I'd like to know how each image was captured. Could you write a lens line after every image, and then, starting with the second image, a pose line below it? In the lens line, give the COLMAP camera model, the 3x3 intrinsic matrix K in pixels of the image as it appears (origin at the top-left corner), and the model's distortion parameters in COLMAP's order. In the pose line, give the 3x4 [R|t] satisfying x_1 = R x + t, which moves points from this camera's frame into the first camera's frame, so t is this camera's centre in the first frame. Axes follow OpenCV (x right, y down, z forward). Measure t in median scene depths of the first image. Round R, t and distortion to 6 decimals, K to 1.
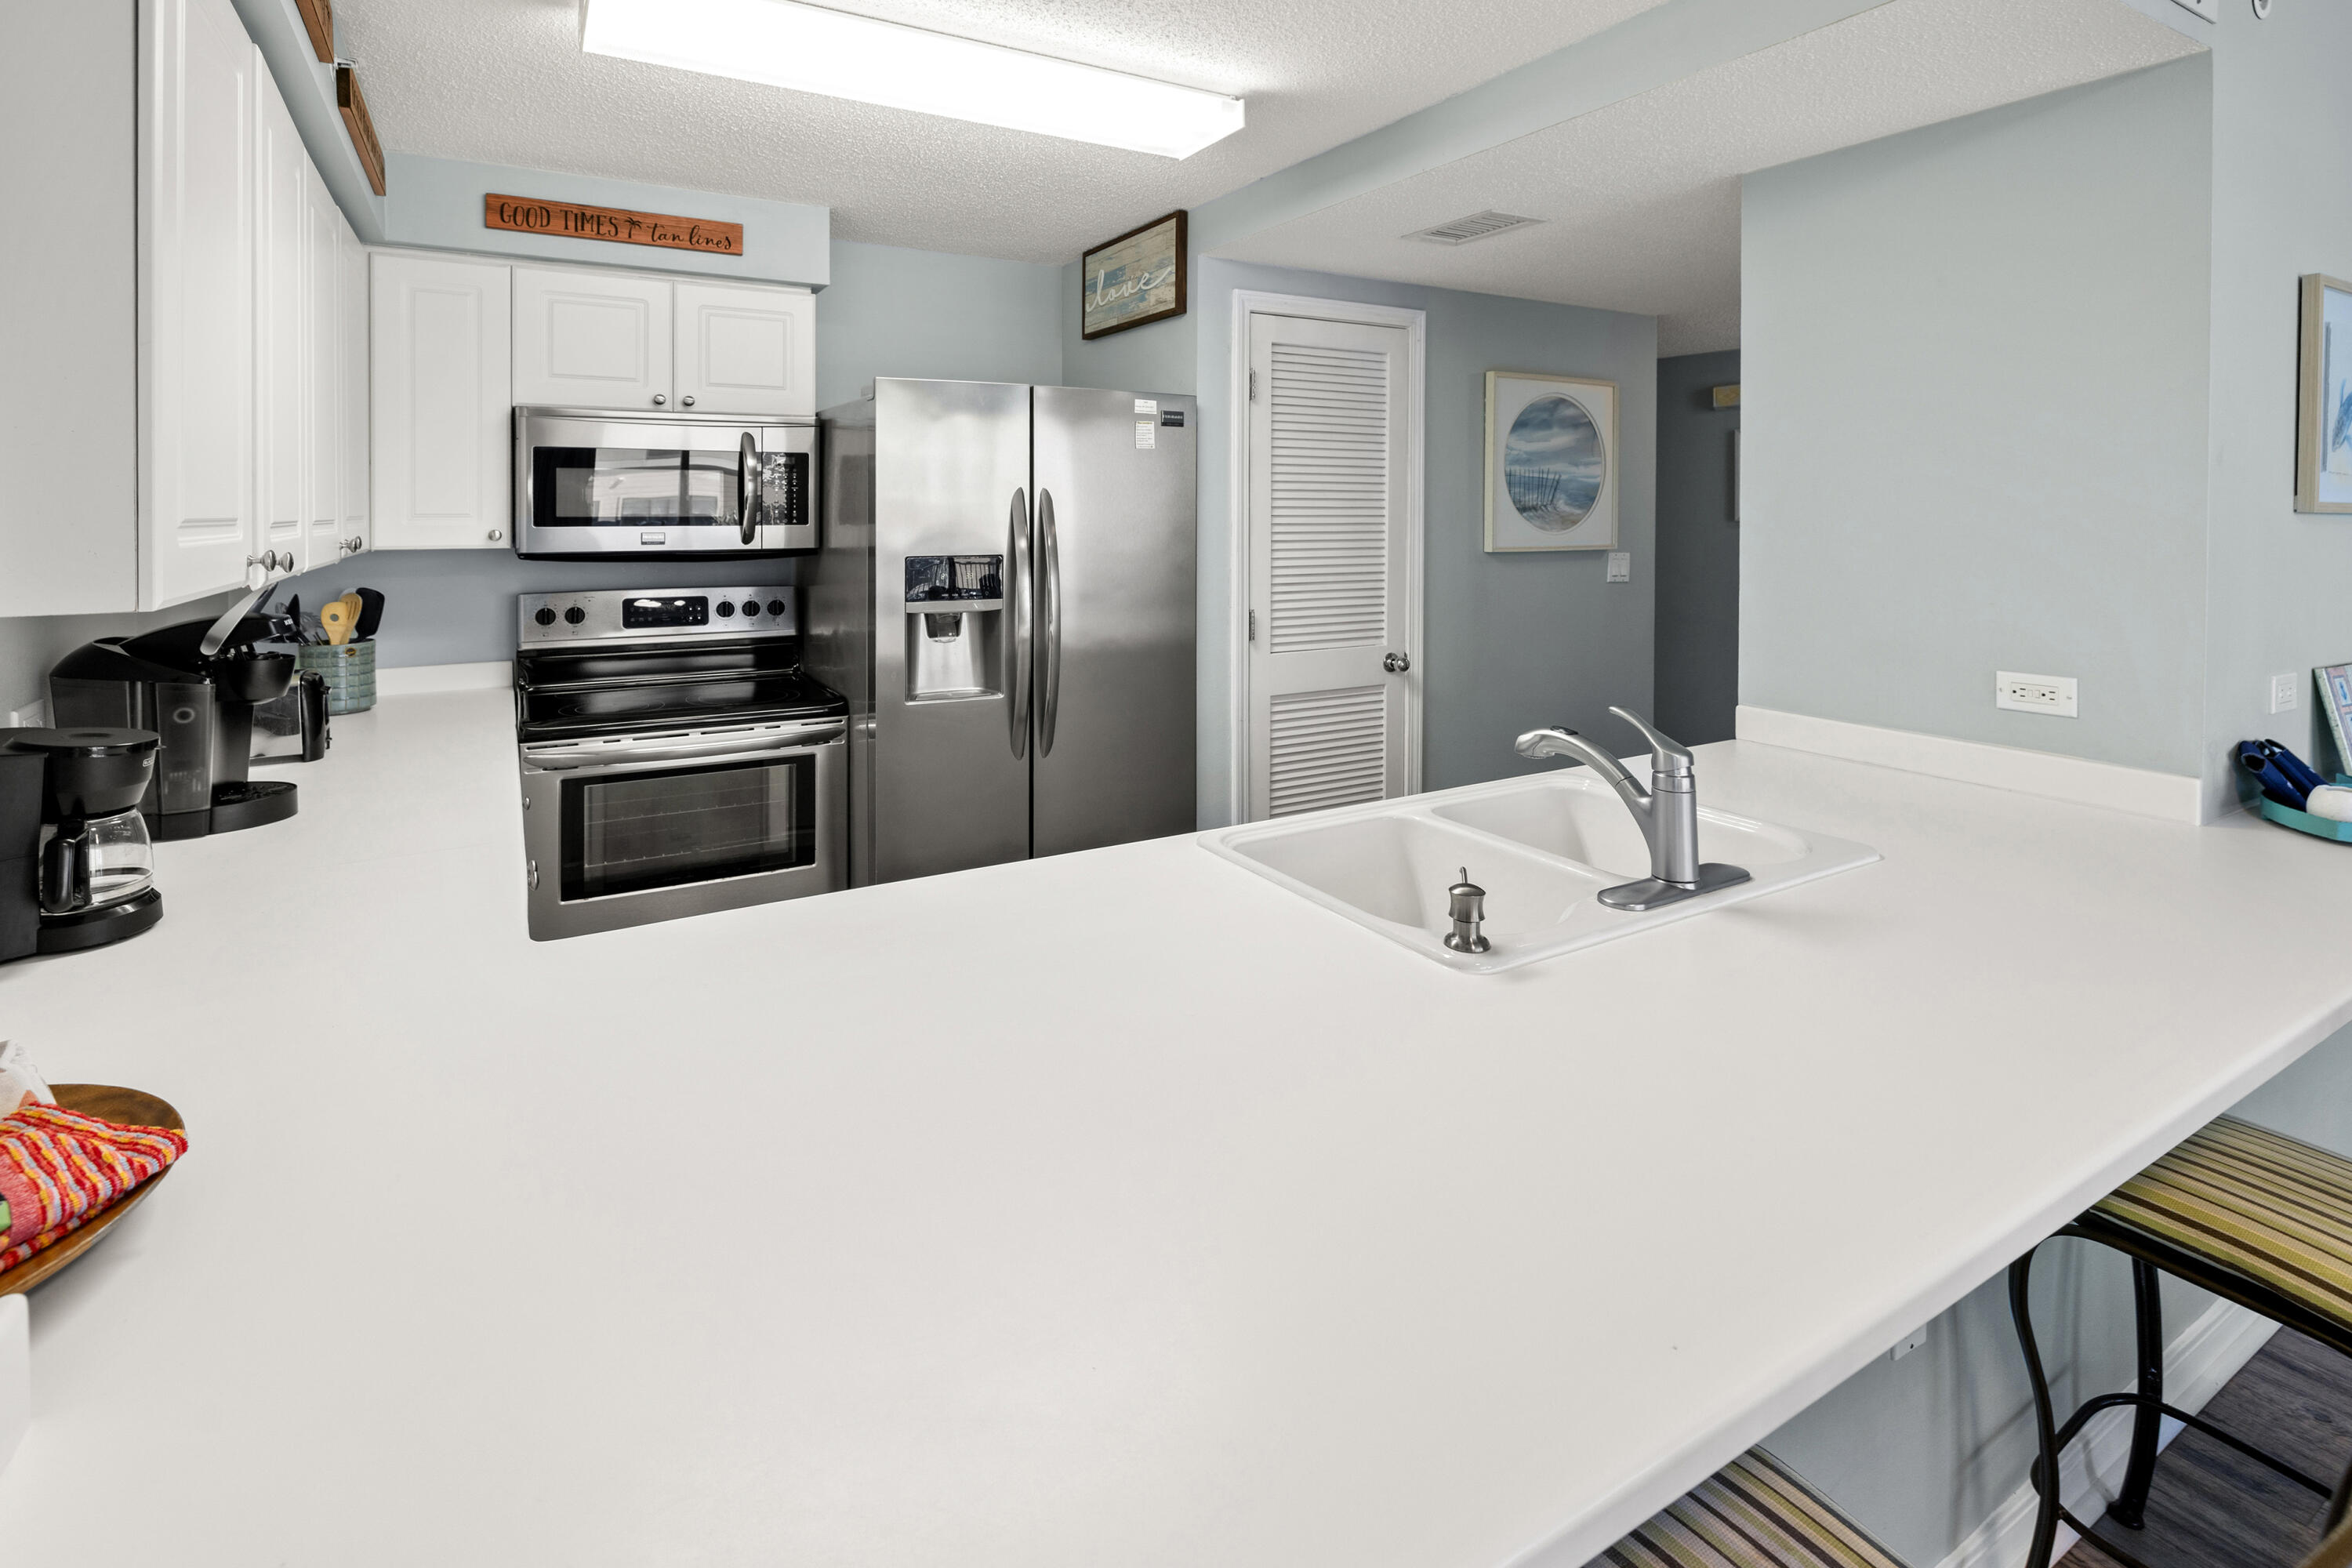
lens RADIAL K [[1078.8, 0, 1205.2], [0, 1078.8, 518.0], [0, 0, 1]] dist [-0.008226, -0.000253]
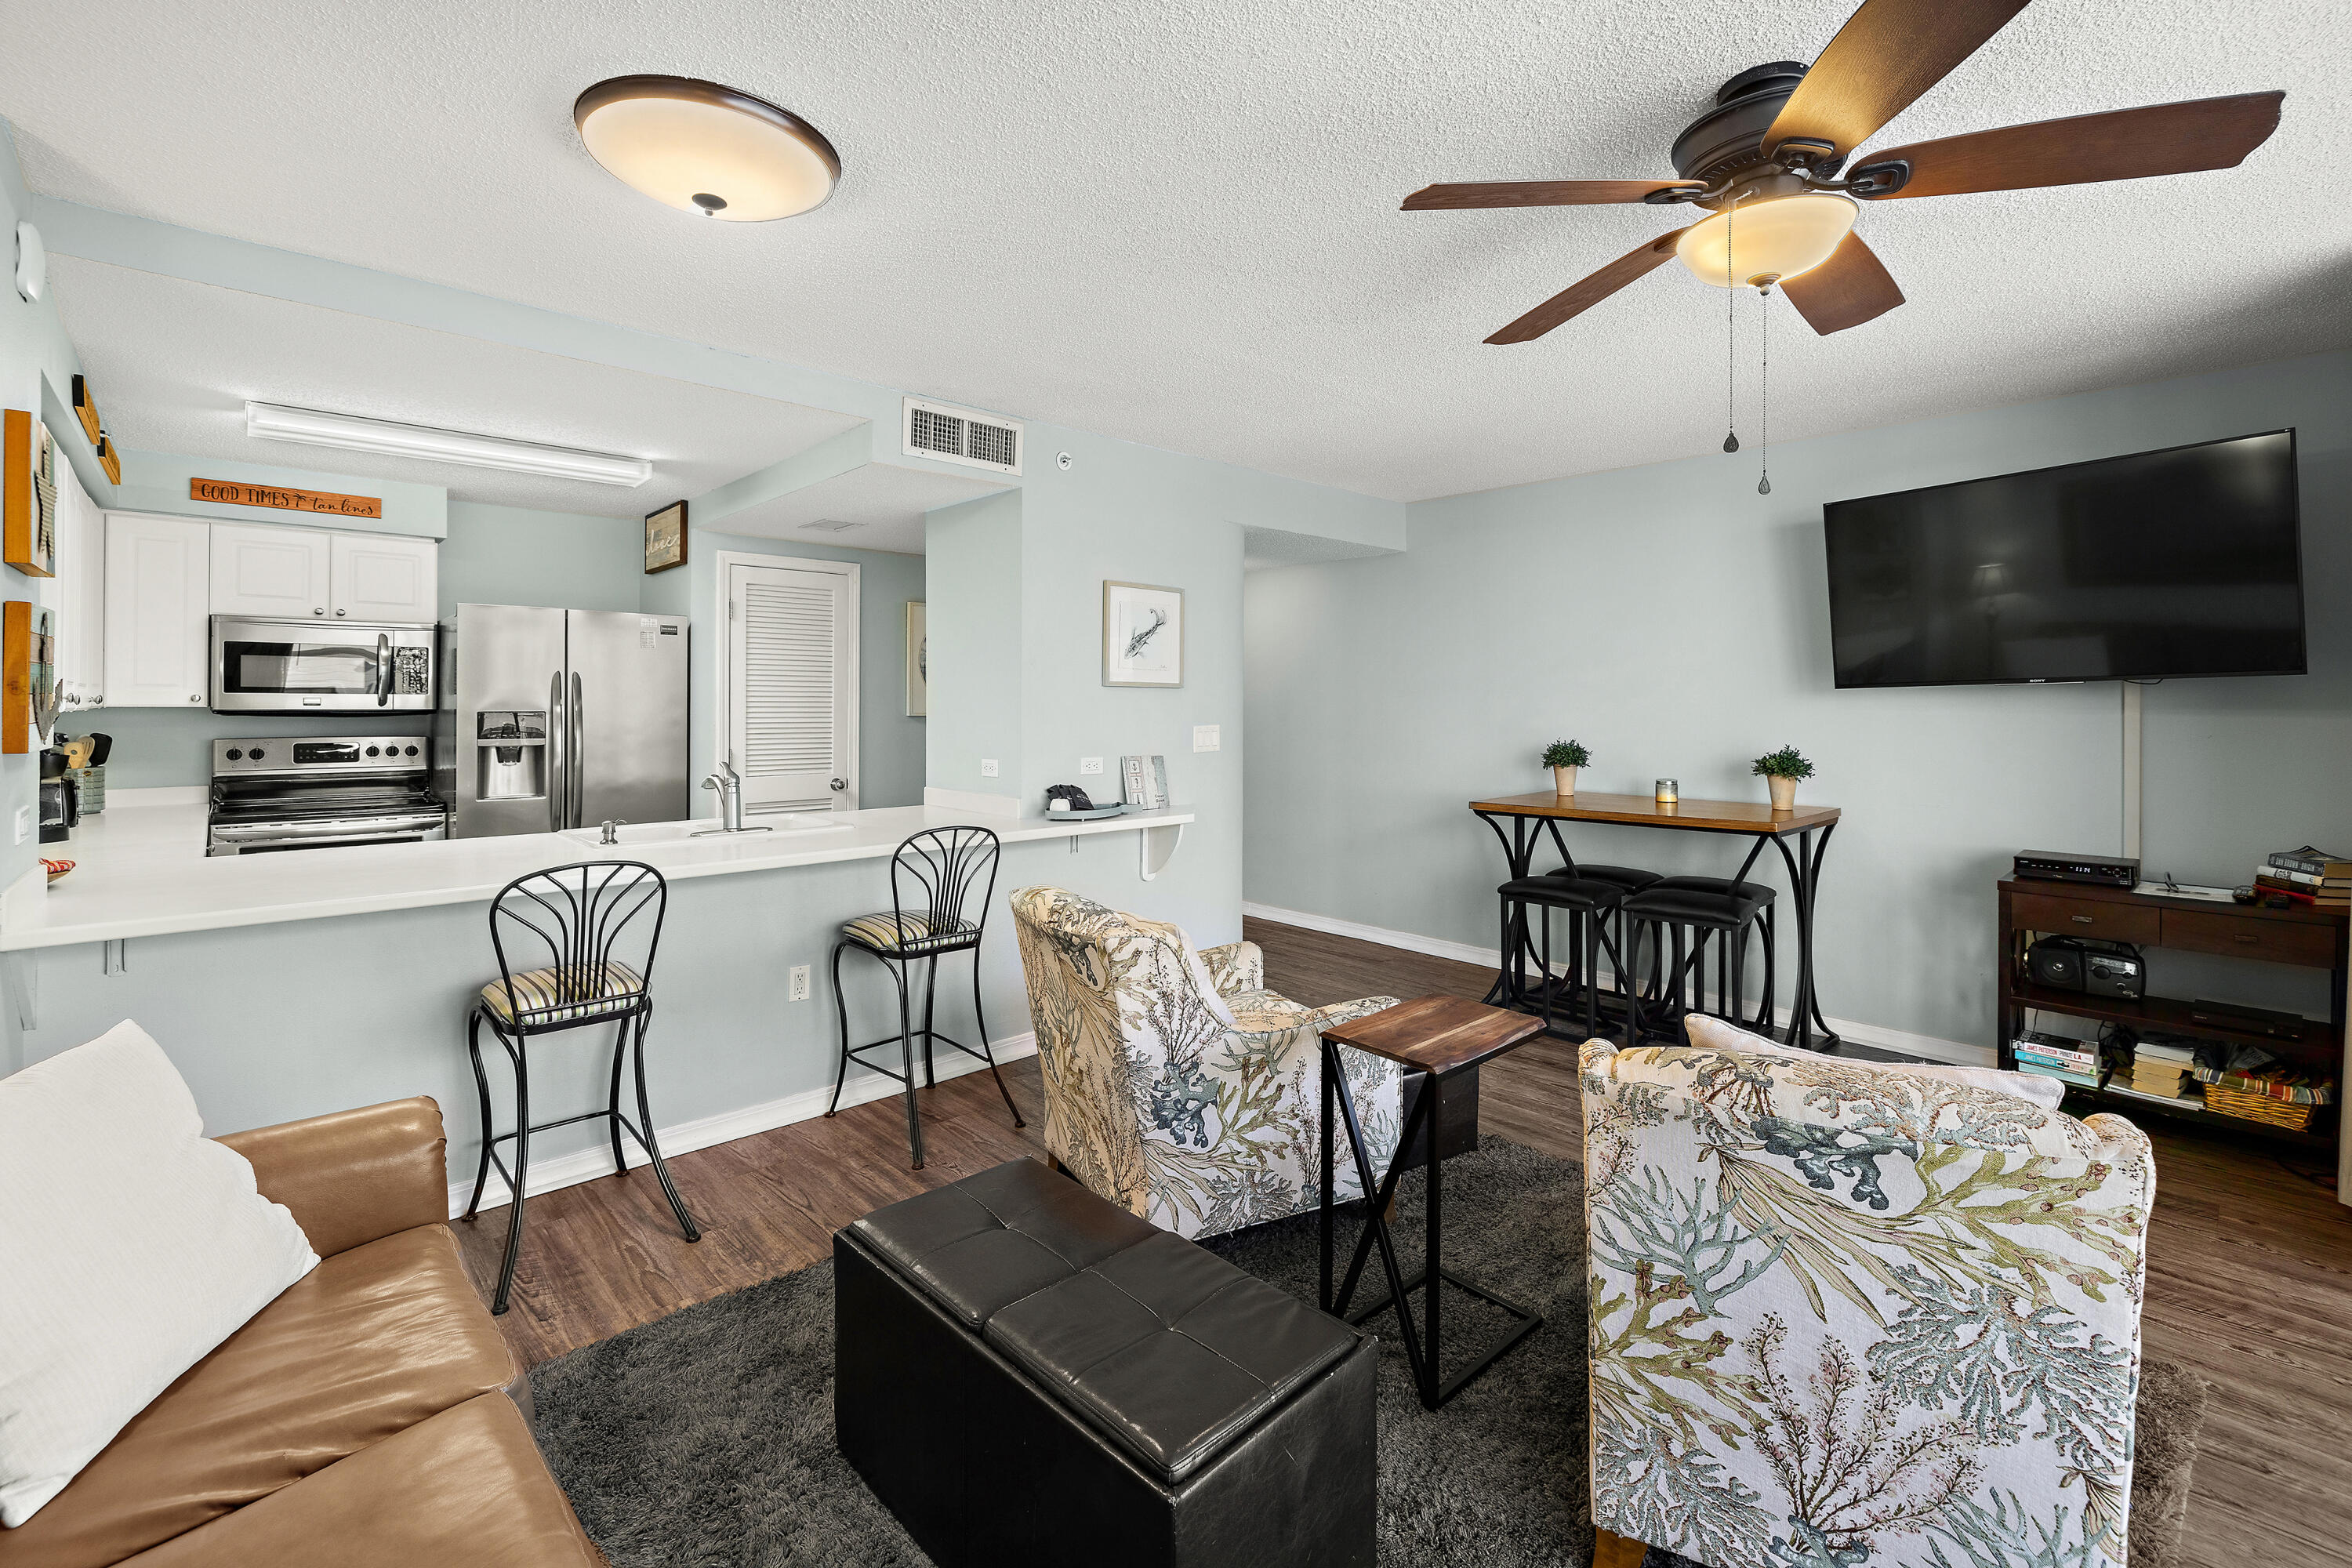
lens RADIAL K [[1016.2, 0, 1136.6], [0, 1016.2, 706.2], [0, 0, 1]] dist [0.002885, -0.001059]
pose [[0.987027, 0.003223, 0.160525, 0.414279], [-0.002341, 0.999981, -0.005680, 0.030176], [-0.160540, 0.005230, 0.987015, -0.623982]]
